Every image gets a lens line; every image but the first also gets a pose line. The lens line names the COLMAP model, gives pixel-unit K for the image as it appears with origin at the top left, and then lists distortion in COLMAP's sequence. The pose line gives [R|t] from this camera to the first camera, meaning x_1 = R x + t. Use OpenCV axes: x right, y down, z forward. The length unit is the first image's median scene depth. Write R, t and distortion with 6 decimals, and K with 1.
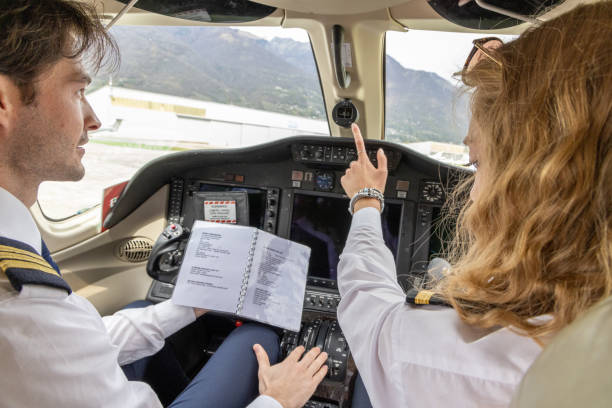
lens RADIAL K [[393.6, 0, 307.2], [0, 393.6, 206.9], [0, 0, 1]] dist [-0.059789, 0.000915]
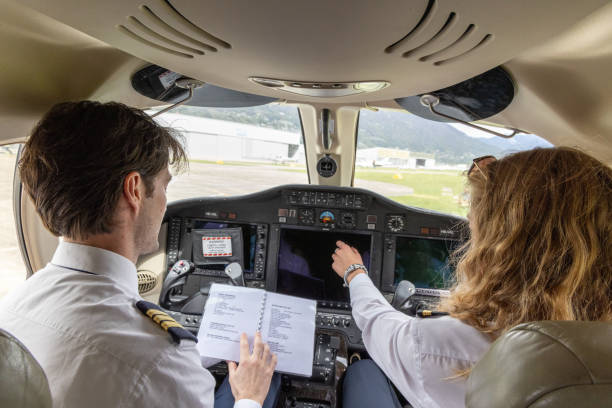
lens RADIAL K [[393.6, 0, 307.9], [0, 393.6, 202.4], [0, 0, 1]] dist [-0.059789, 0.000915]
pose [[0.991839, -0.030338, 0.123834, -0.104467], [0.034209, 0.998986, -0.029257, -0.079315], [-0.122821, 0.033255, 0.991871, -0.191796]]
